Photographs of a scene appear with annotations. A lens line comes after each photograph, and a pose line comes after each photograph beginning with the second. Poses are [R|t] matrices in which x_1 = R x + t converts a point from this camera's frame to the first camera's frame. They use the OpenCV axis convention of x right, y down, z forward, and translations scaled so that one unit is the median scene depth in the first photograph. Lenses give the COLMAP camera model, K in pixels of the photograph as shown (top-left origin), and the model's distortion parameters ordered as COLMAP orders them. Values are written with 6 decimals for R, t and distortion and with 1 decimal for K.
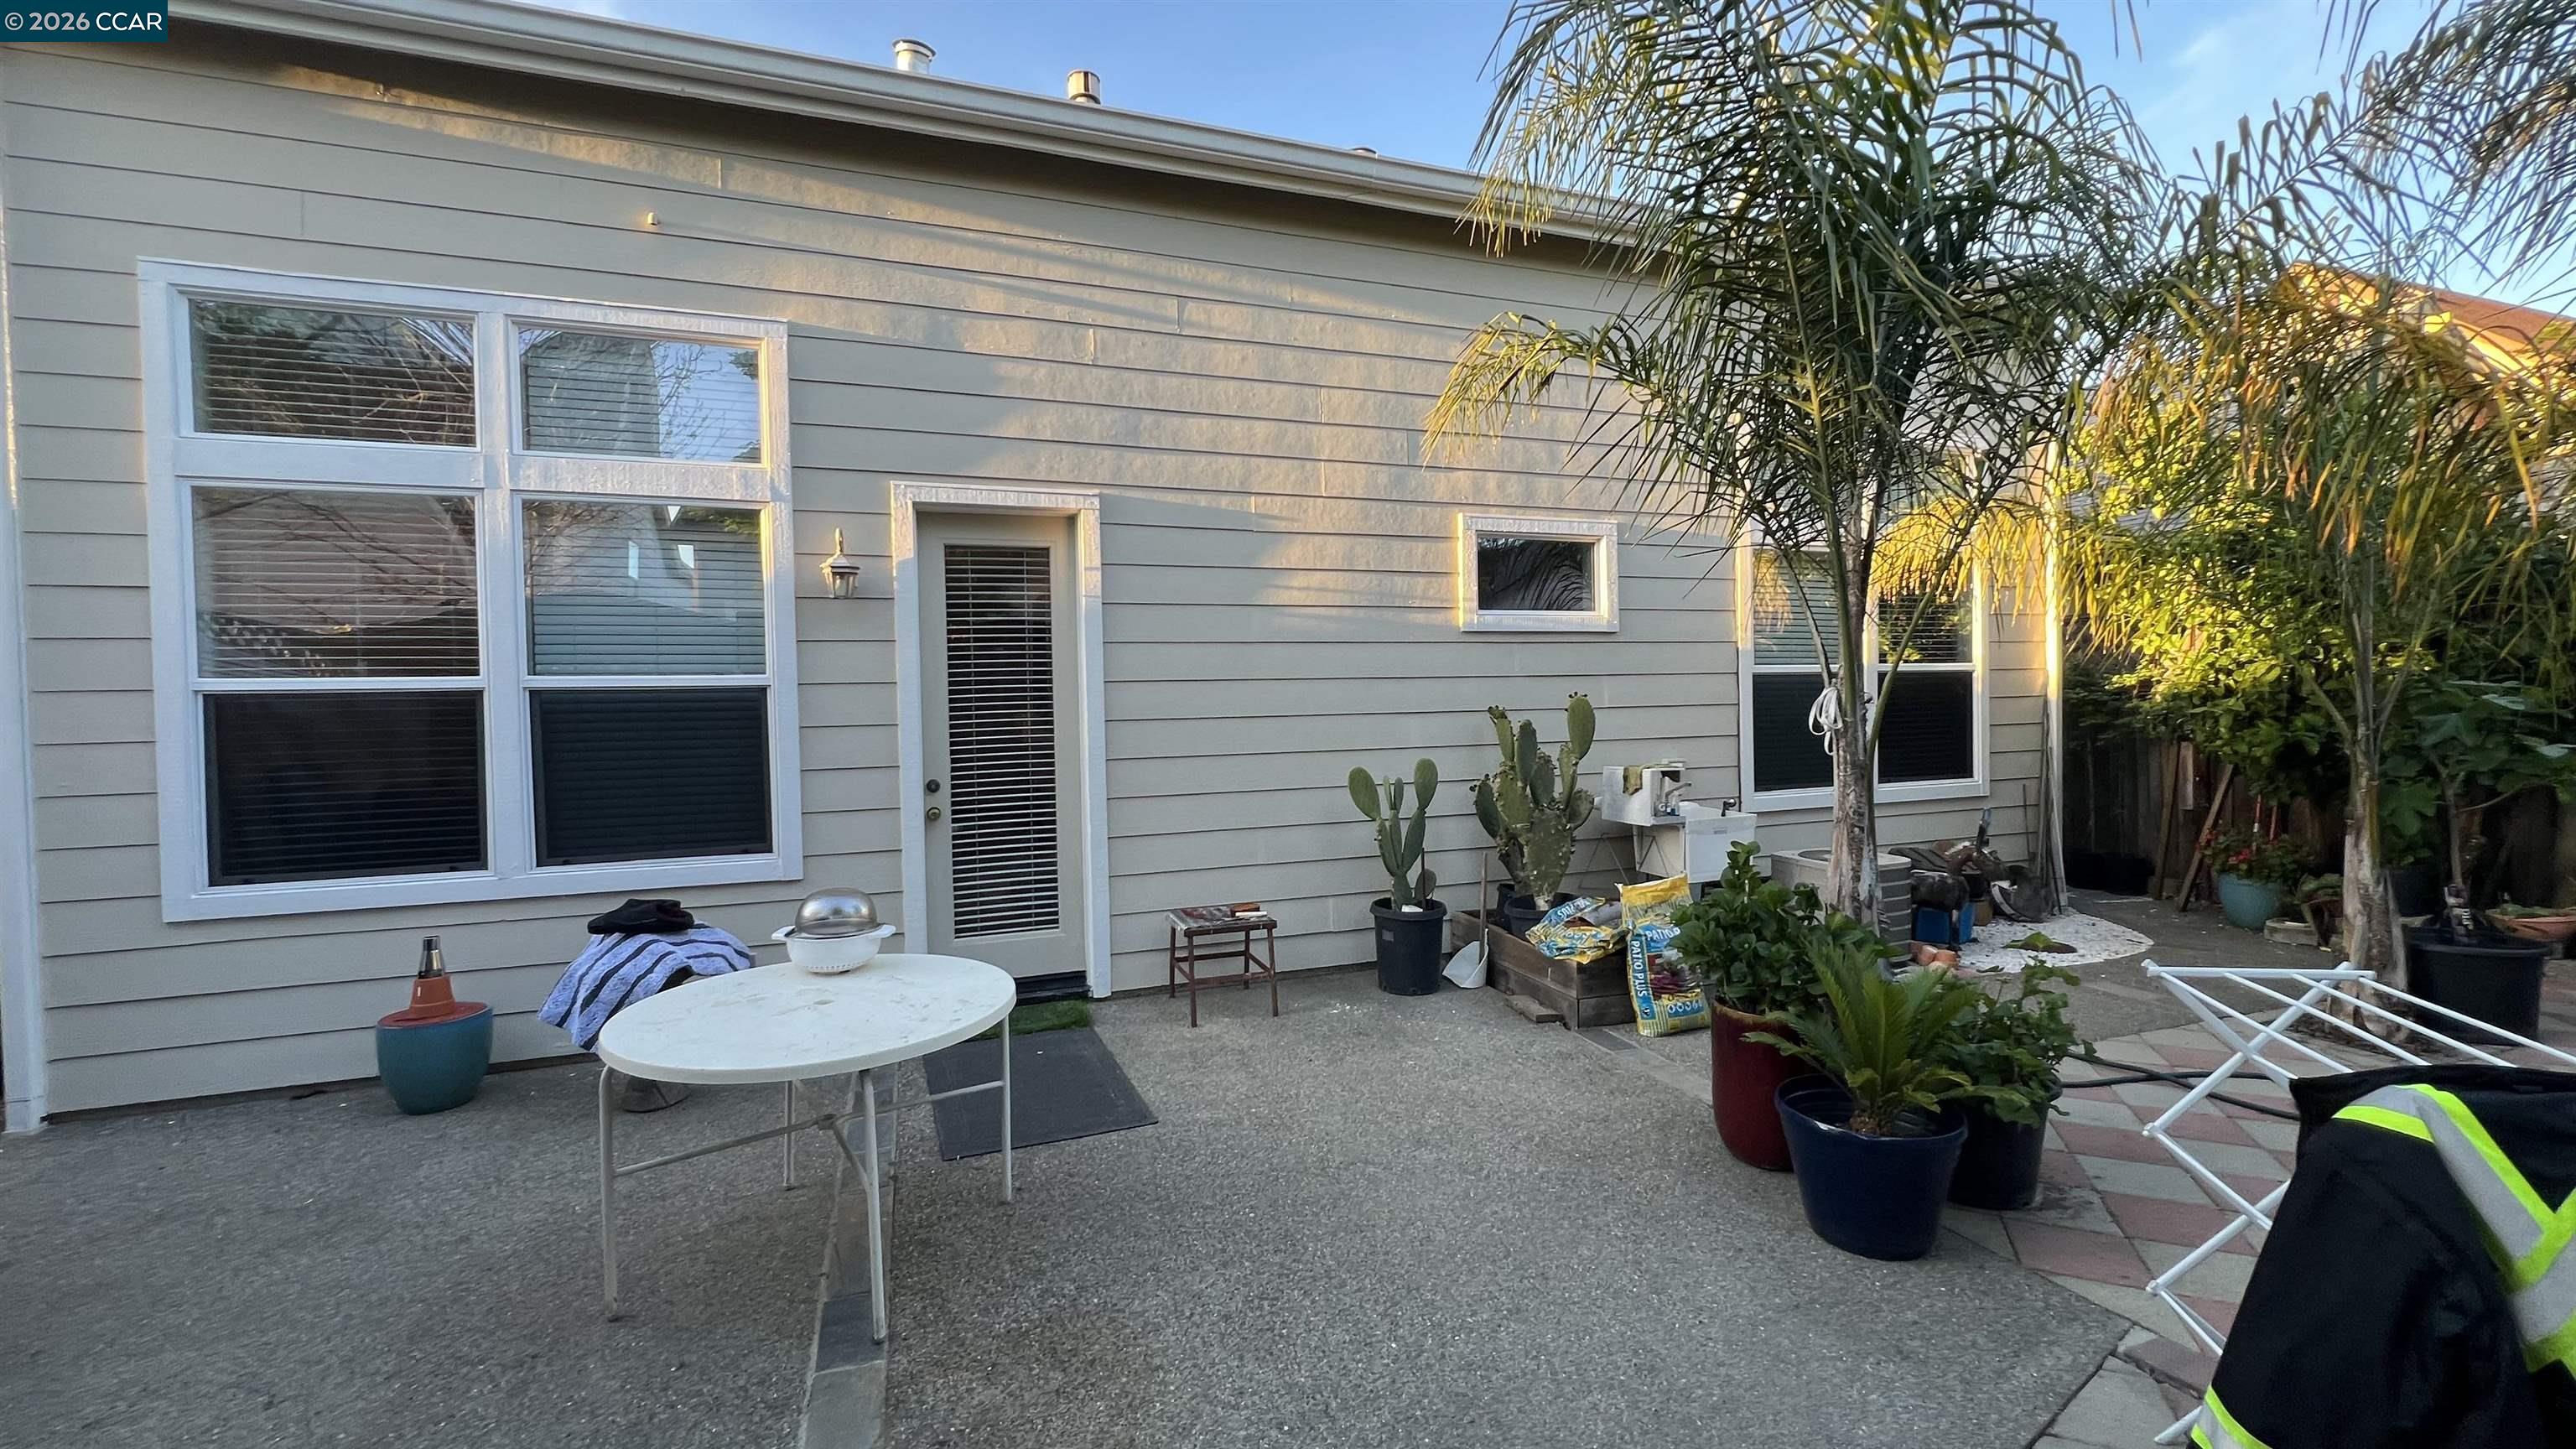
lens RADIAL K [[1029.4, 0, 1286.4], [0, 1029.4, 721.2], [0, 0, 1]] dist [-0.004996, 0.000552]
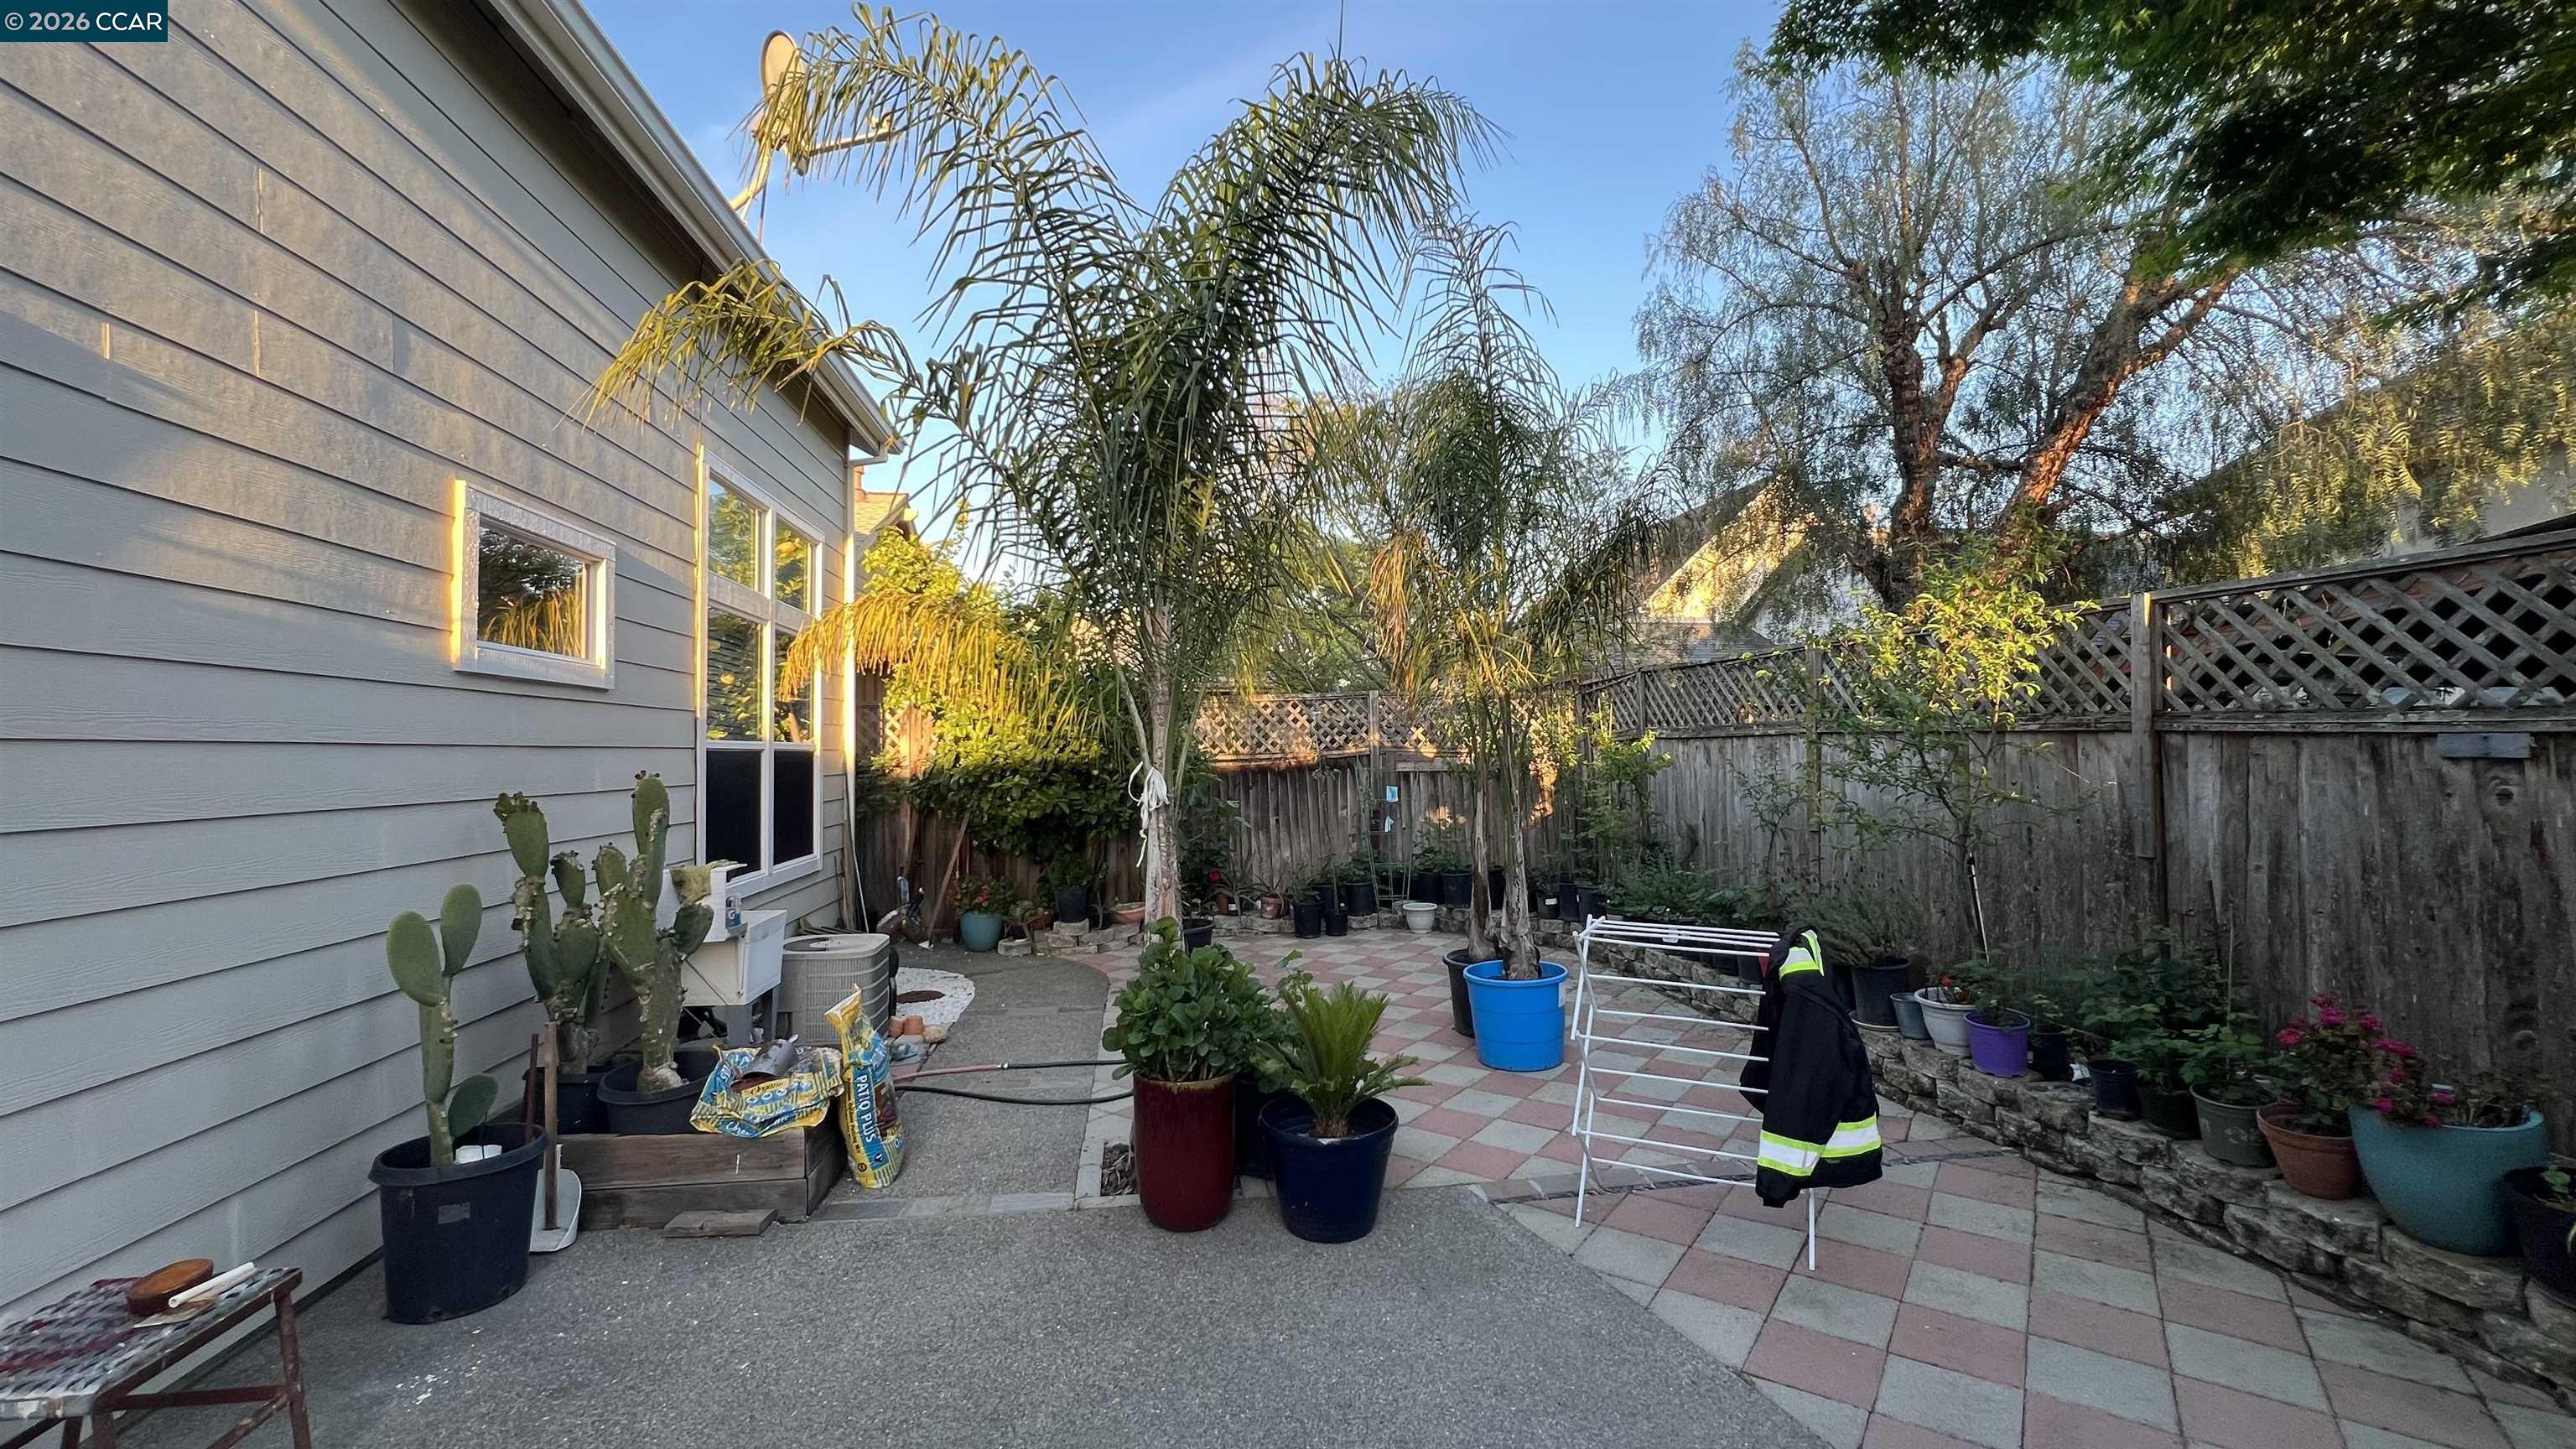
lens RADIAL K [[1029.4, 0, 1281.6], [0, 1029.4, 715.7], [0, 0, 1]] dist [-0.004996, 0.000552]
pose [[0.203795, 0.049873, 0.977742, -0.337456], [0.034260, 0.997727, -0.058033, -0.009280], [-0.978414, 0.045324, 0.201623, 0.418598]]
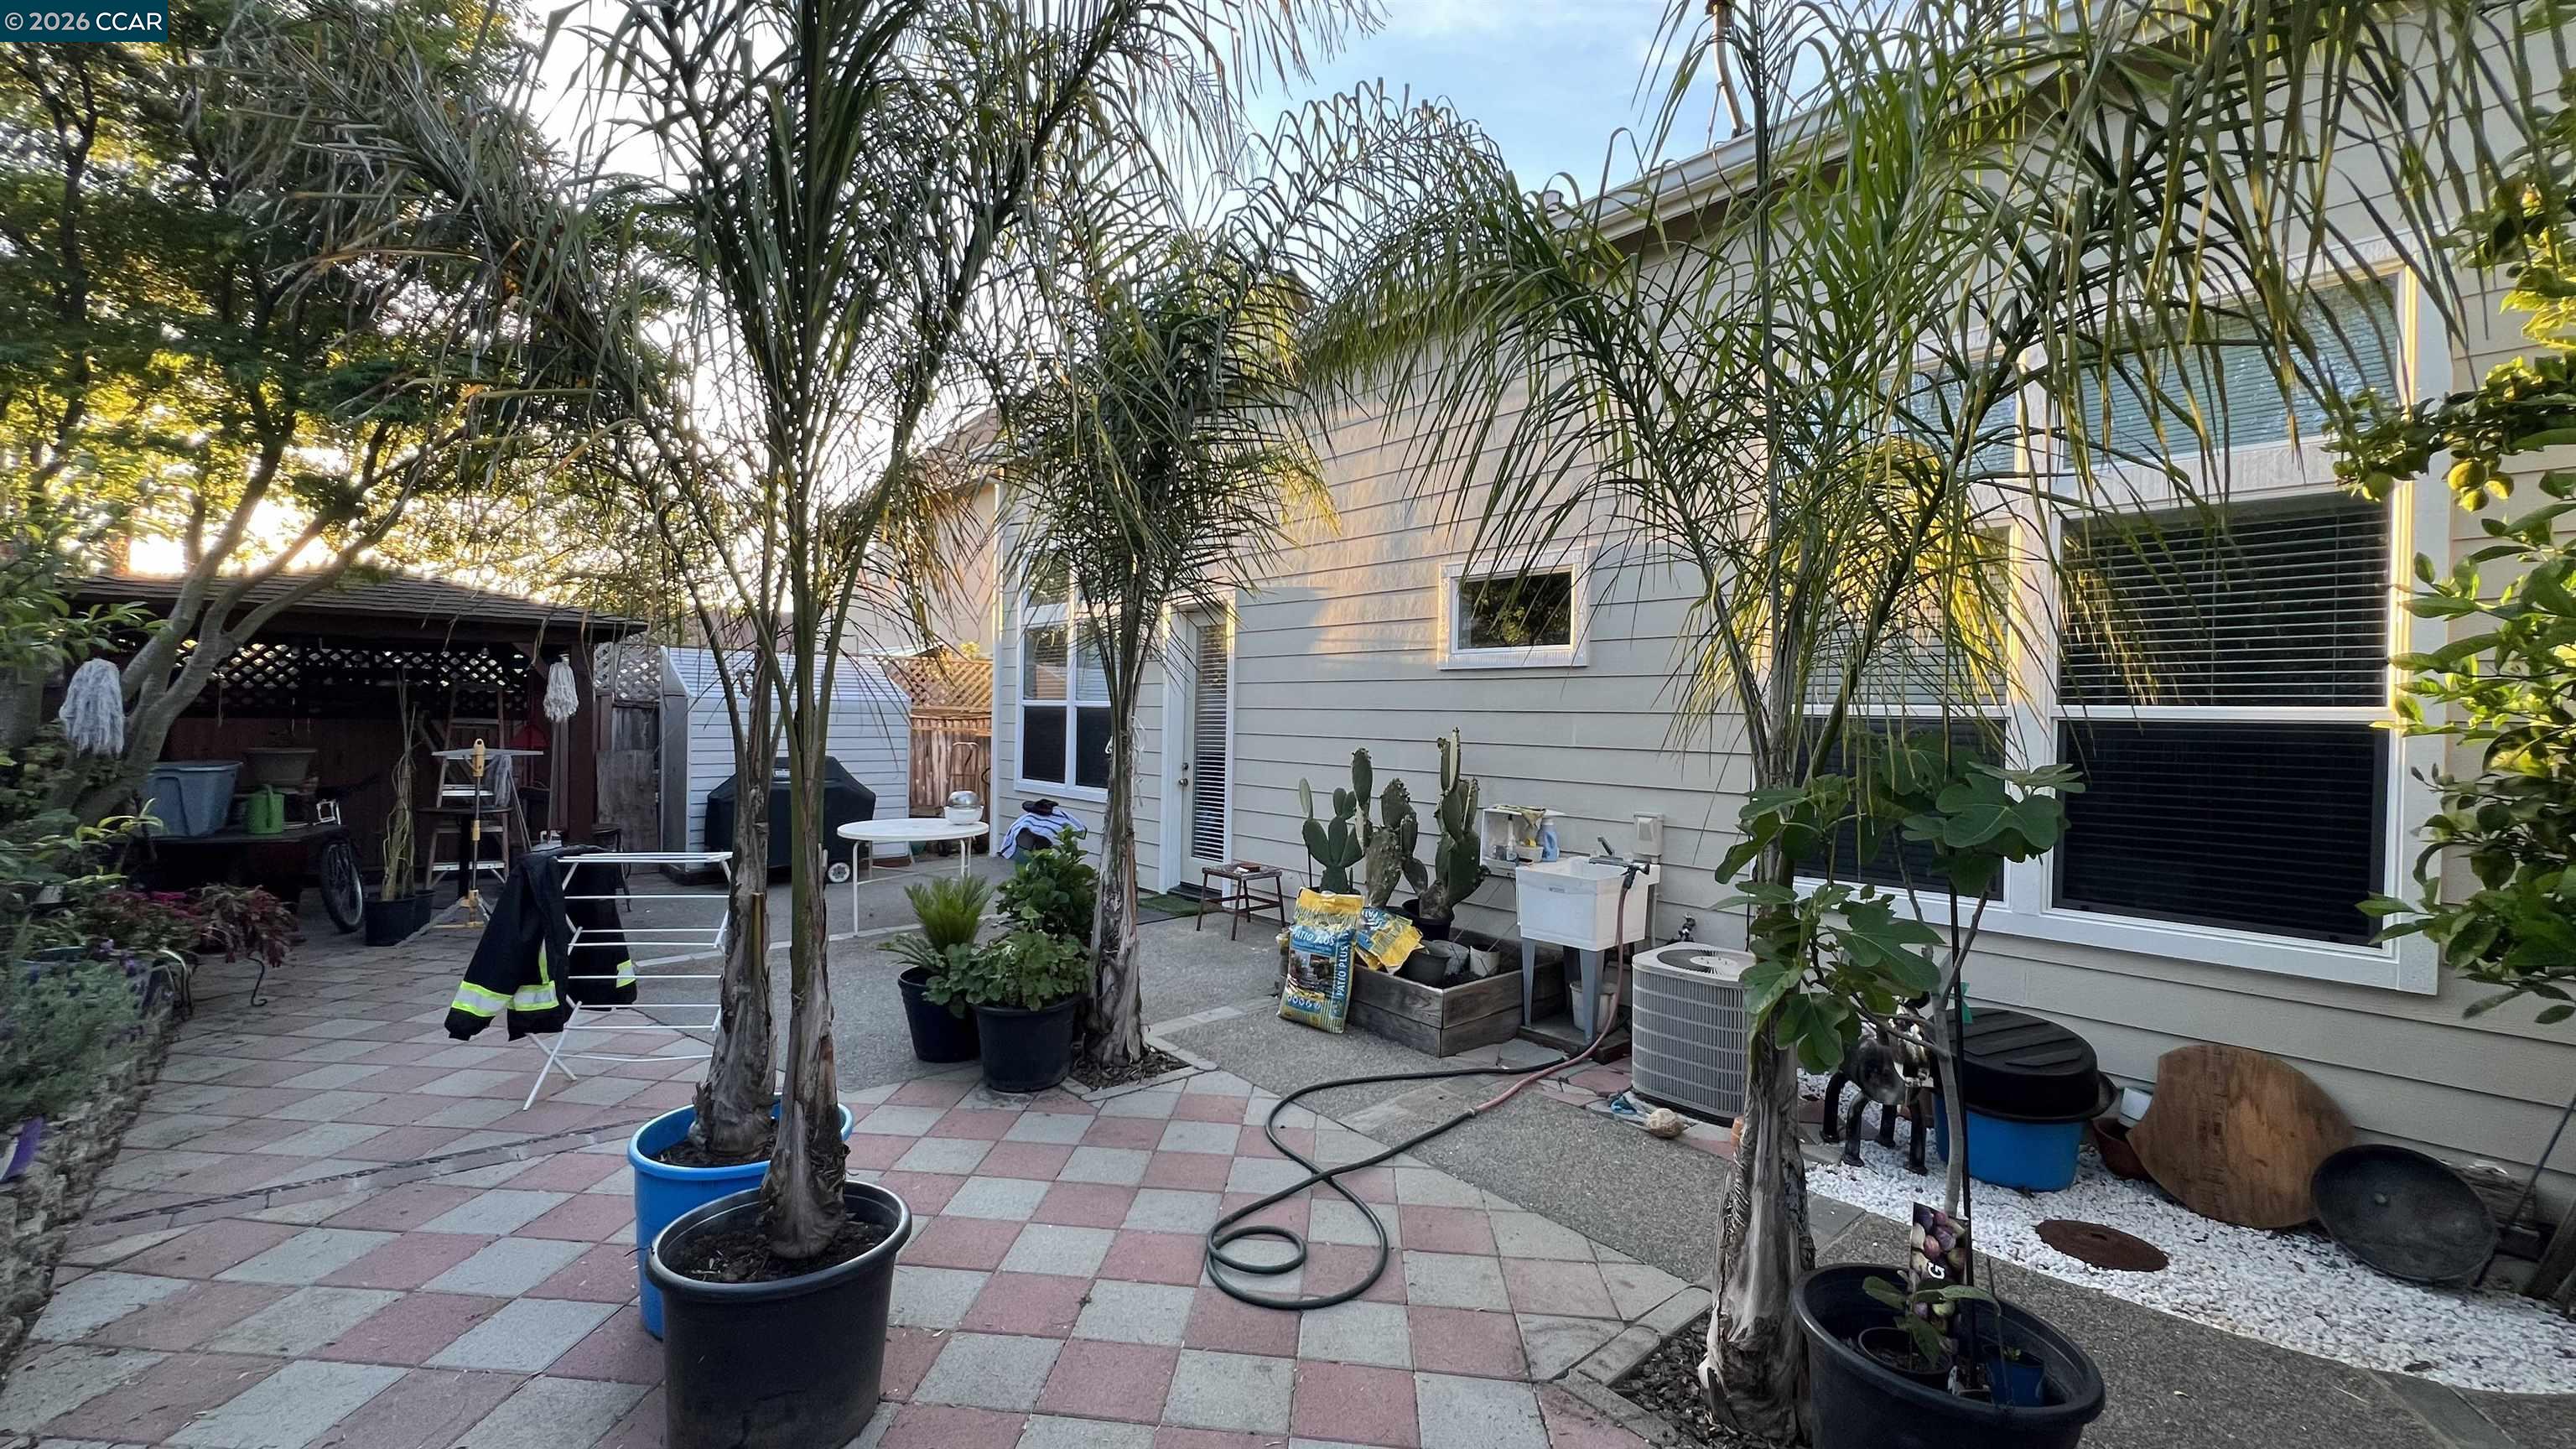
lens RADIAL K [[1029.4, 0, 1293.1], [0, 1029.4, 722.8], [0, 0, 1]] dist [-0.004996, 0.000552]
pose [[0.386818, 0.035356, -0.921478, 1.190277], [-0.041252, 0.998928, 0.021011, -0.048571], [0.921233, 0.029885, 0.387862, 0.440832]]
